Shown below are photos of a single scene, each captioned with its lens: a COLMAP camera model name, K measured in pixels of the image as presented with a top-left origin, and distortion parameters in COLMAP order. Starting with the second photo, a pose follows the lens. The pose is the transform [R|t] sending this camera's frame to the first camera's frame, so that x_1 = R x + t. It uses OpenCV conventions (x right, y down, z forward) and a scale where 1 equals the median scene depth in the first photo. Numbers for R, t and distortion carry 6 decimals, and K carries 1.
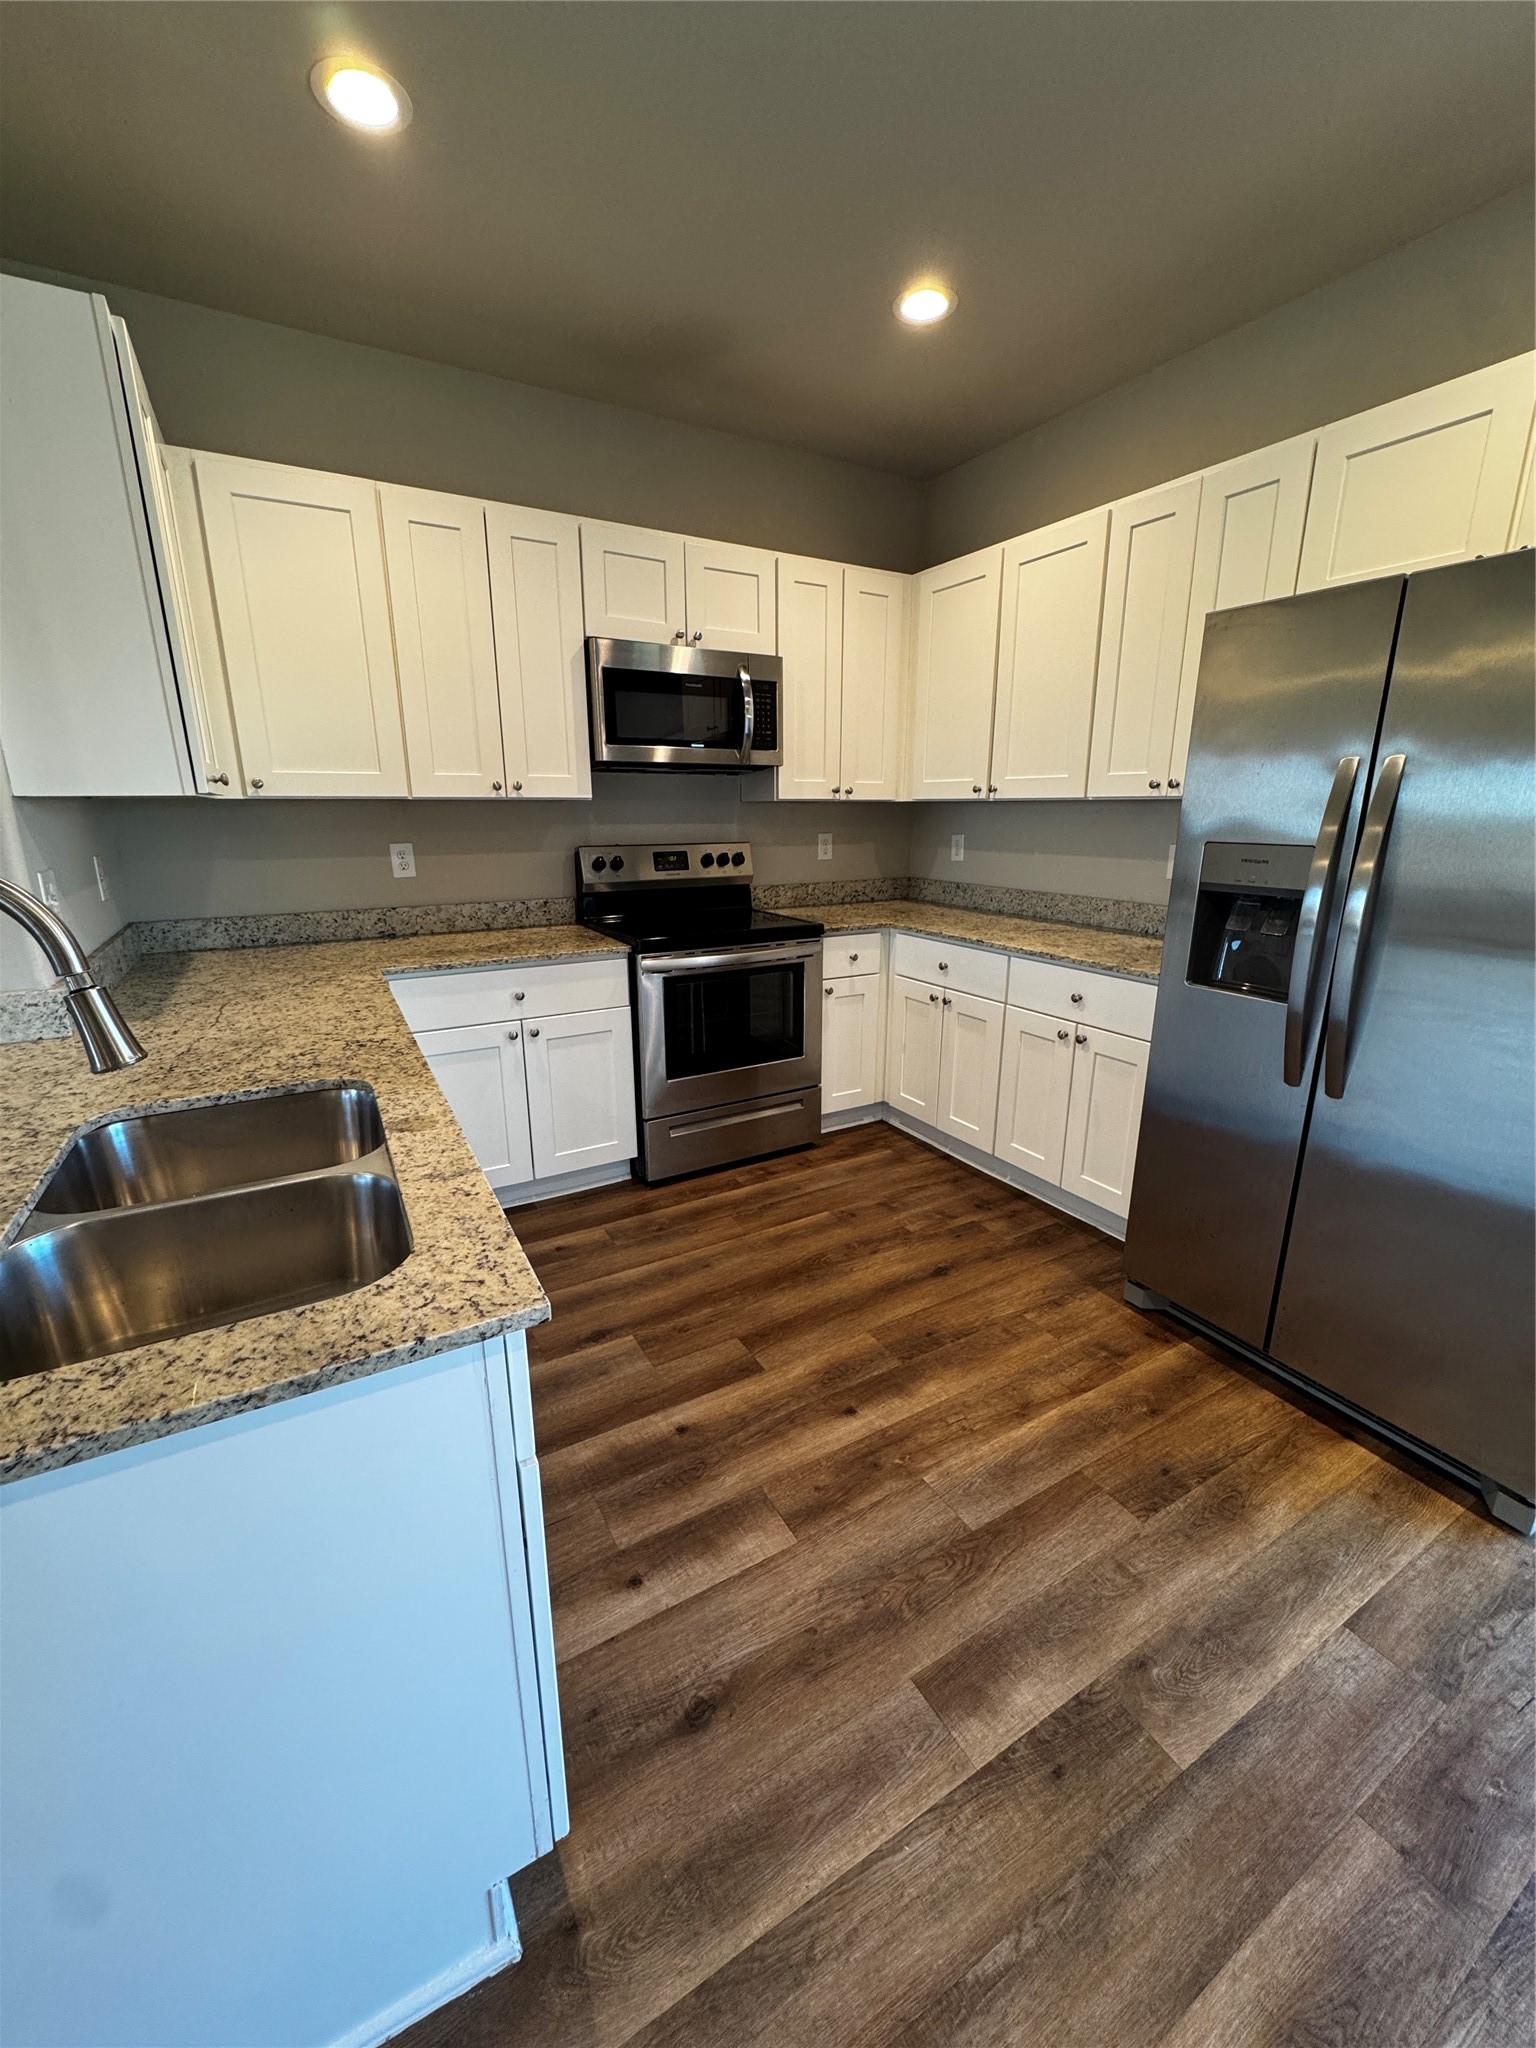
lens RADIAL K [[819.7, 0, 765.6], [0, 819.7, 1020.6], [0, 0, 1]] dist [-0.002784, 0.000724]
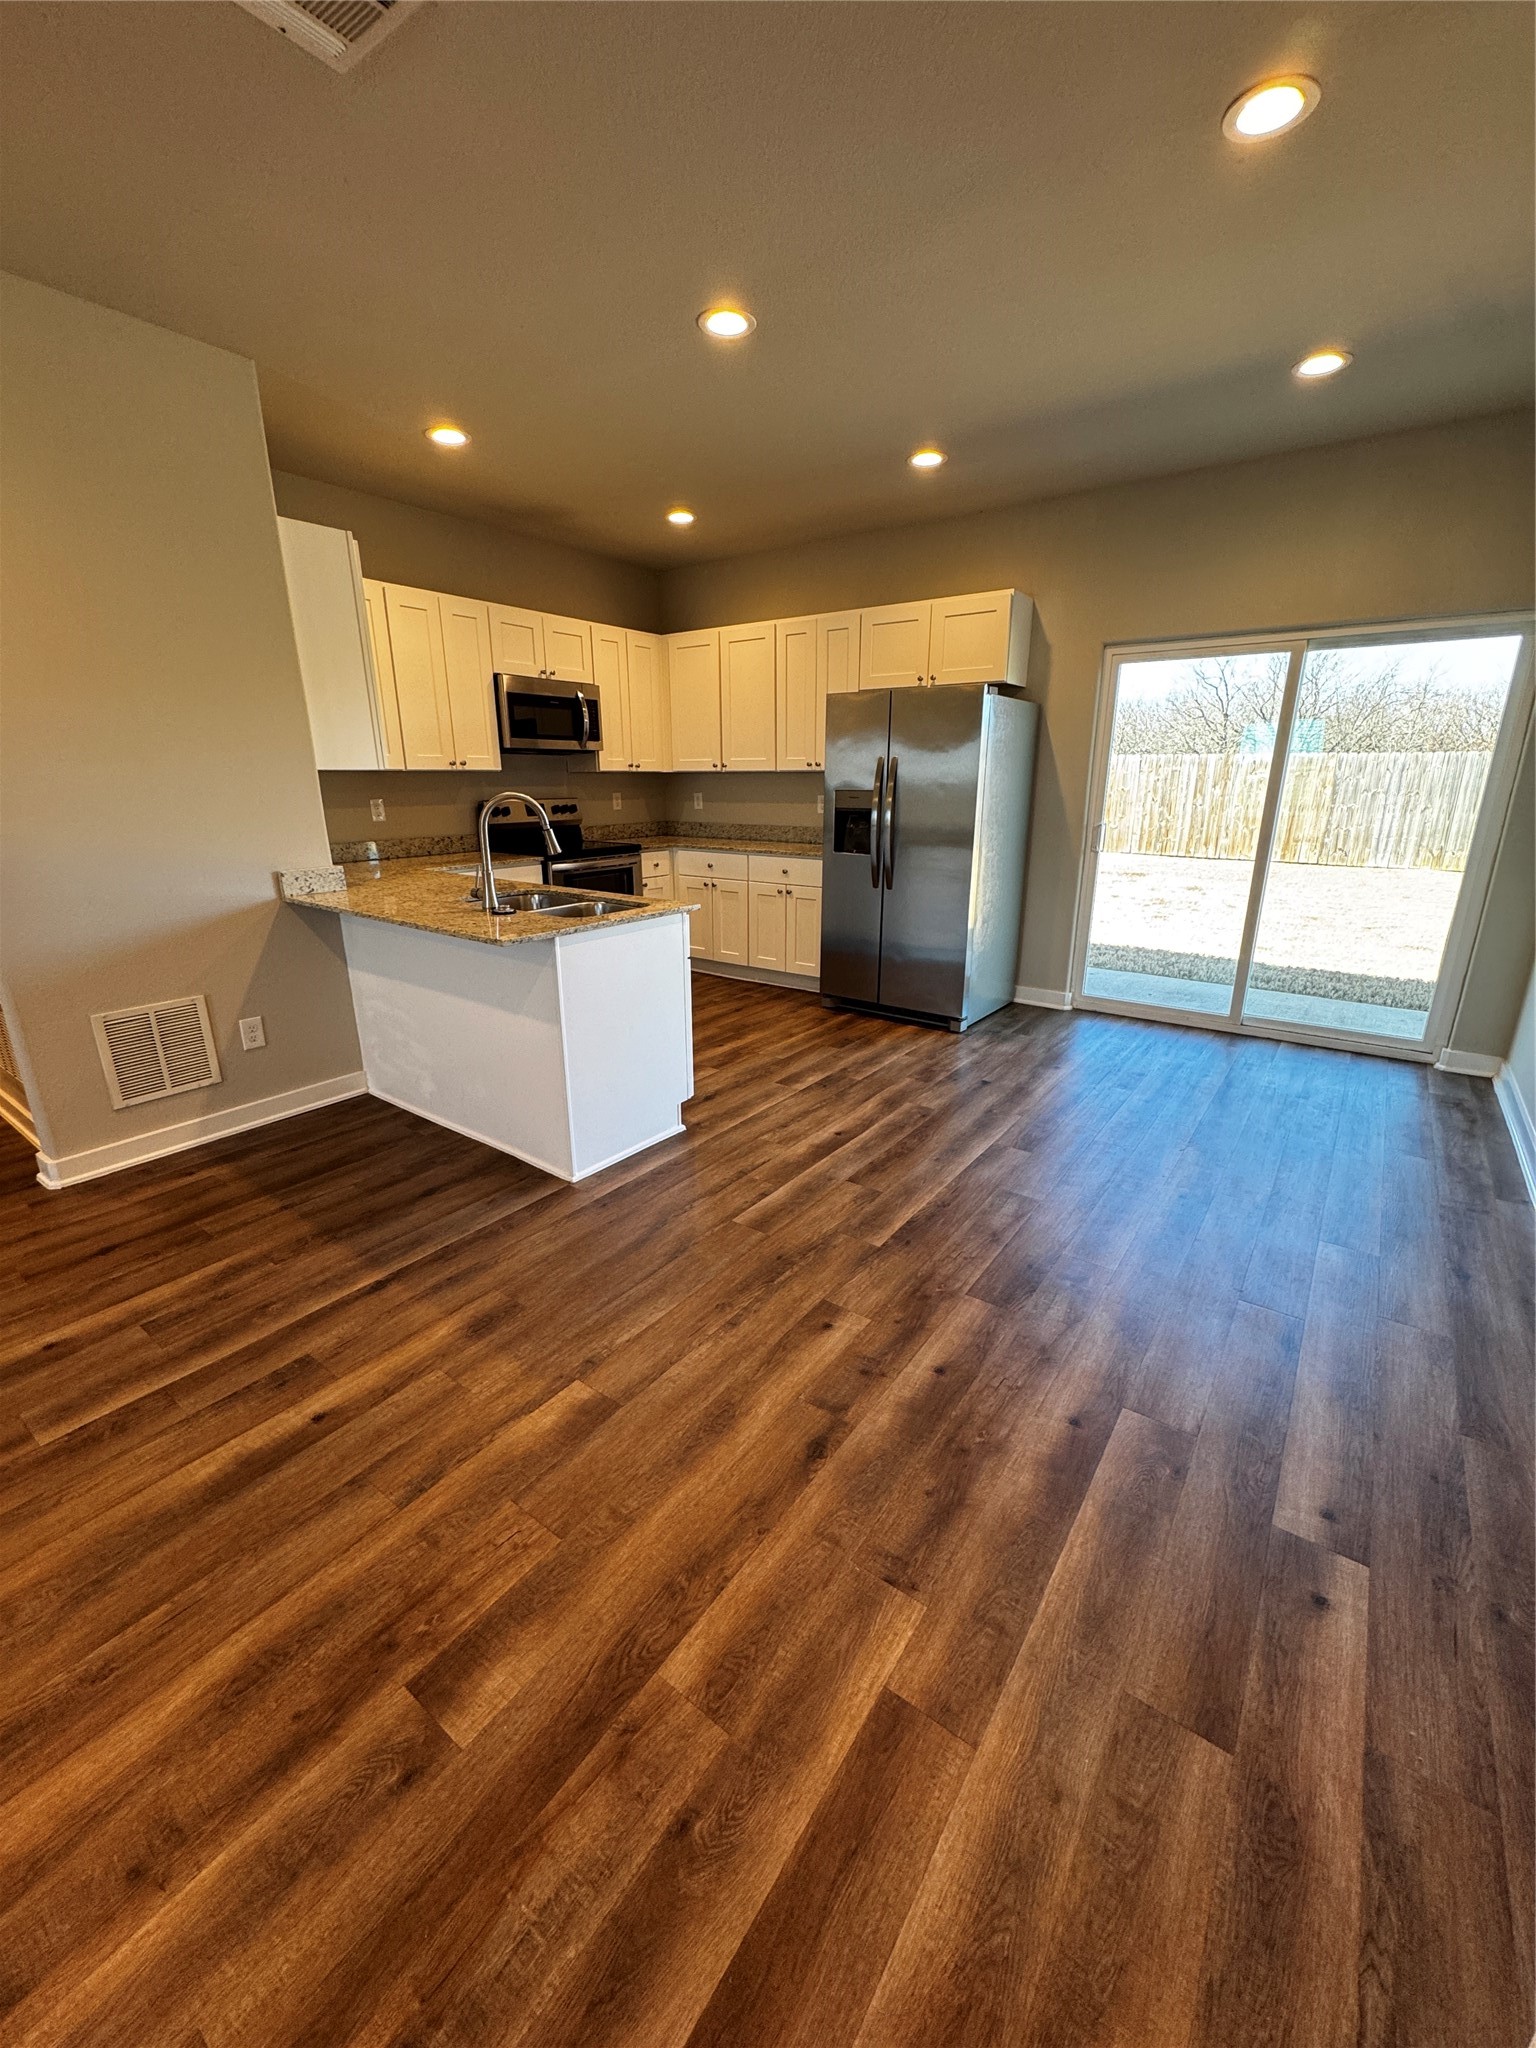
lens RADIAL K [[819.7, 0, 769.1], [0, 819.7, 1020.6], [0, 0, 1]] dist [-0.002784, 0.000724]
pose [[0.914978, -0.115487, 0.386625, -0.463841], [0.102068, 0.993248, 0.055138, 0.215787], [-0.390382, -0.010989, 0.920587, -0.819400]]
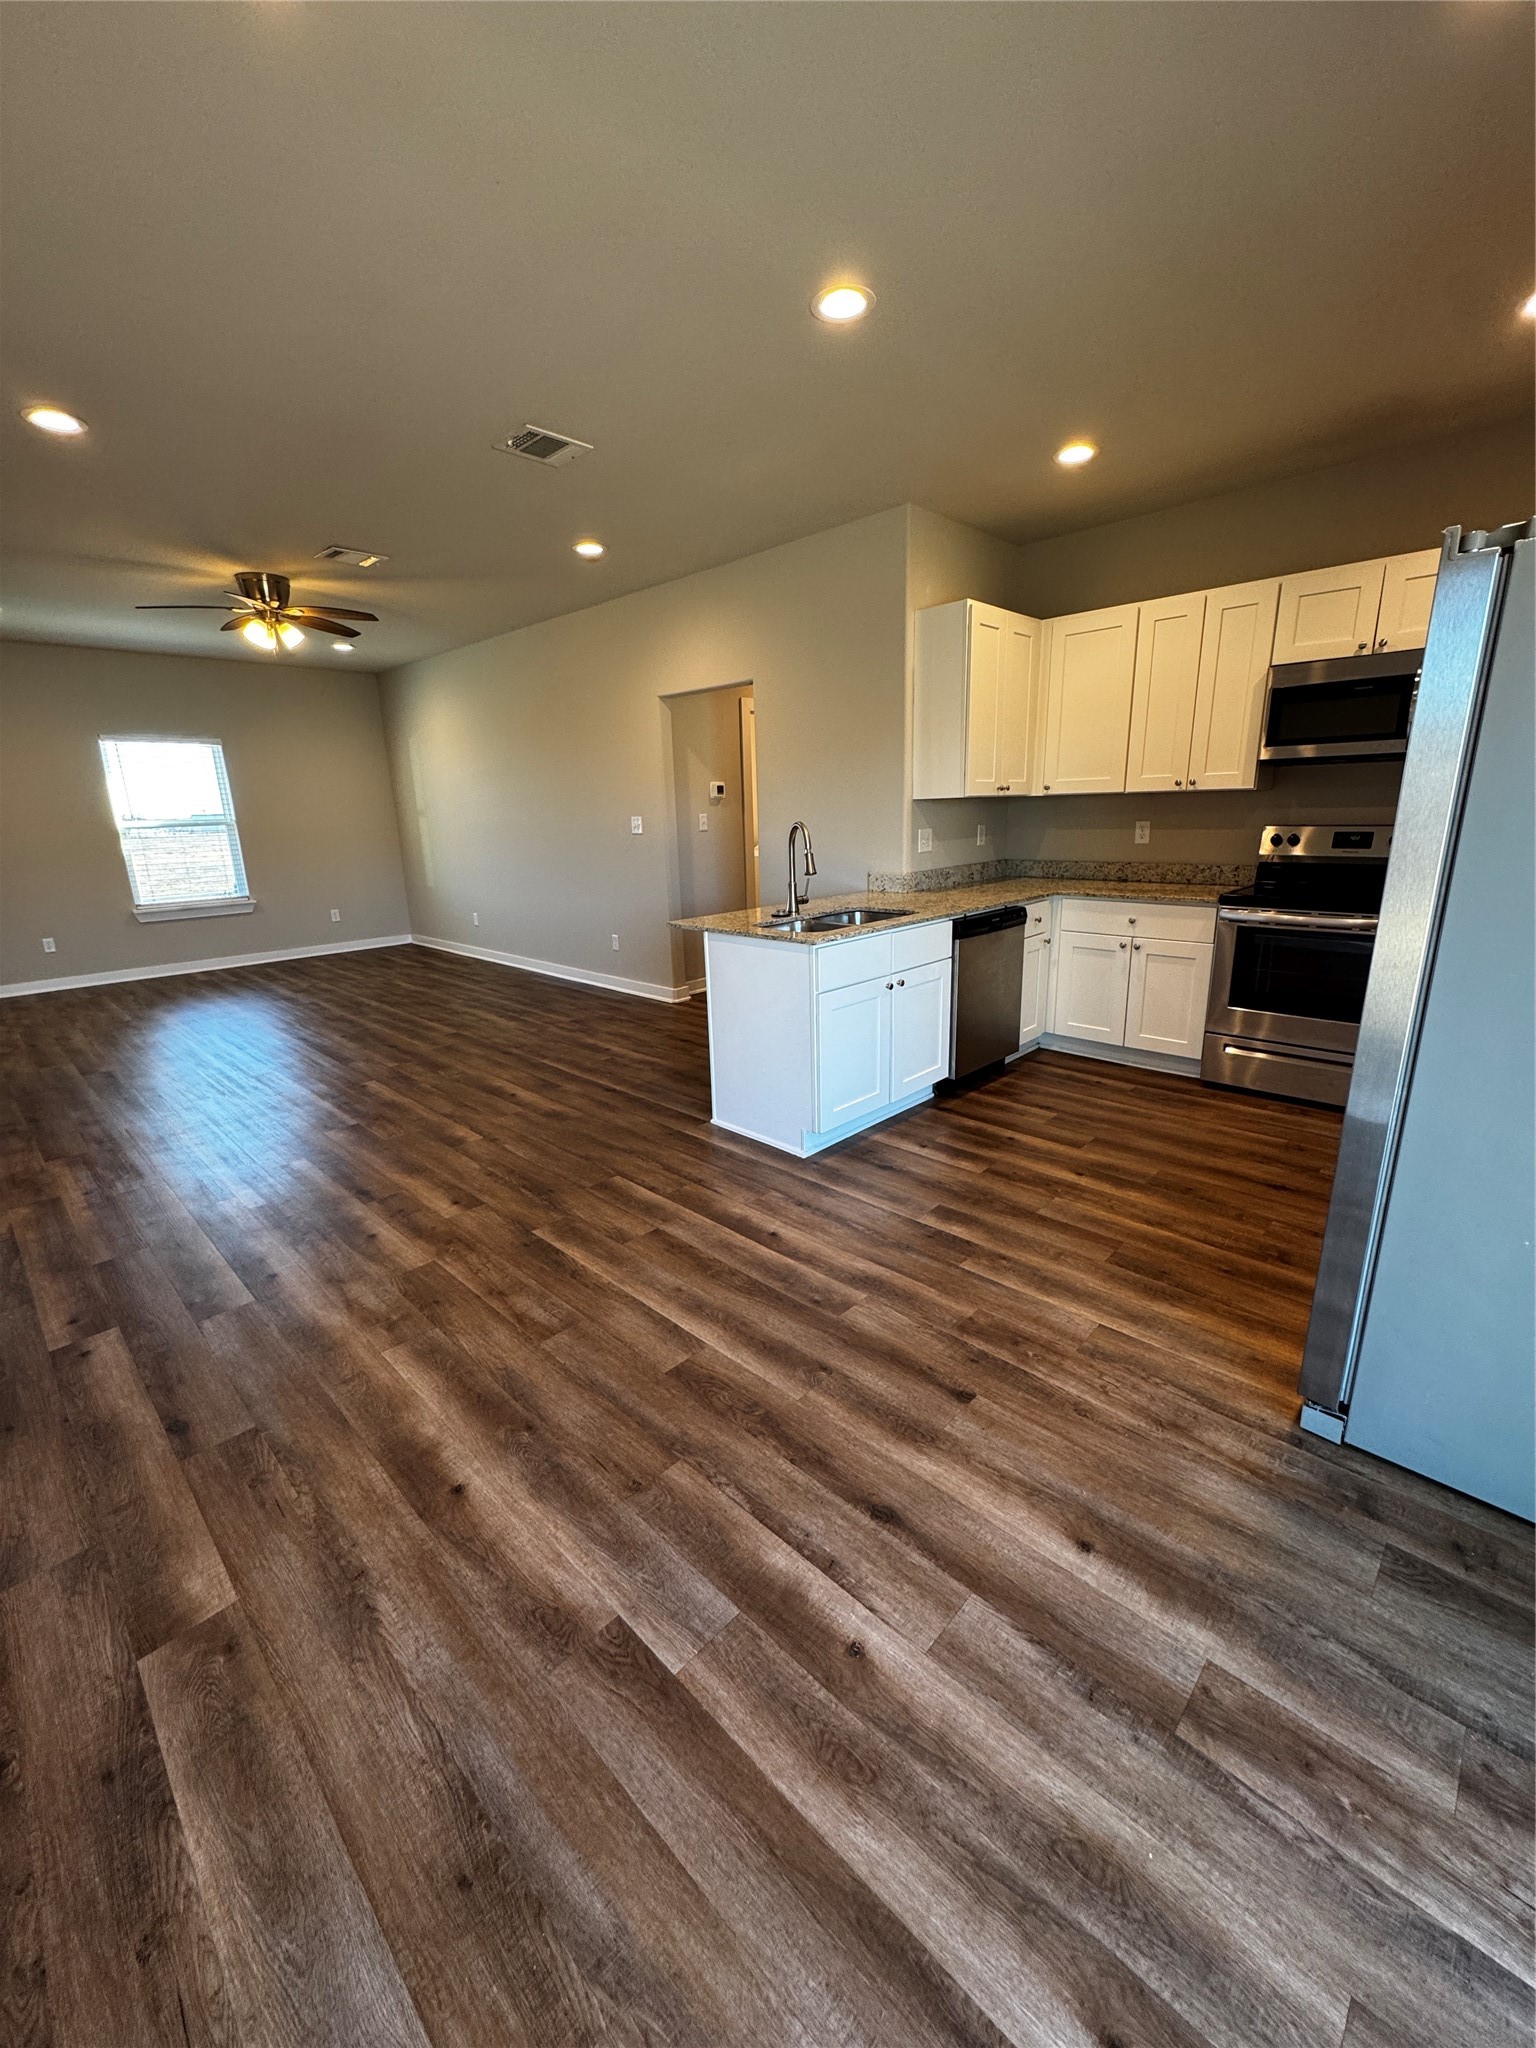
lens RADIAL K [[819.7, 0, 773.3], [0, 819.7, 1021.6], [0, 0, 1]] dist [-0.002784, 0.000724]
pose [[0.278325, 0.238320, -0.930451, 0.989819], [-0.216851, 0.959307, 0.180845, 0.019226], [0.935688, 0.151435, 0.318679, -0.093158]]
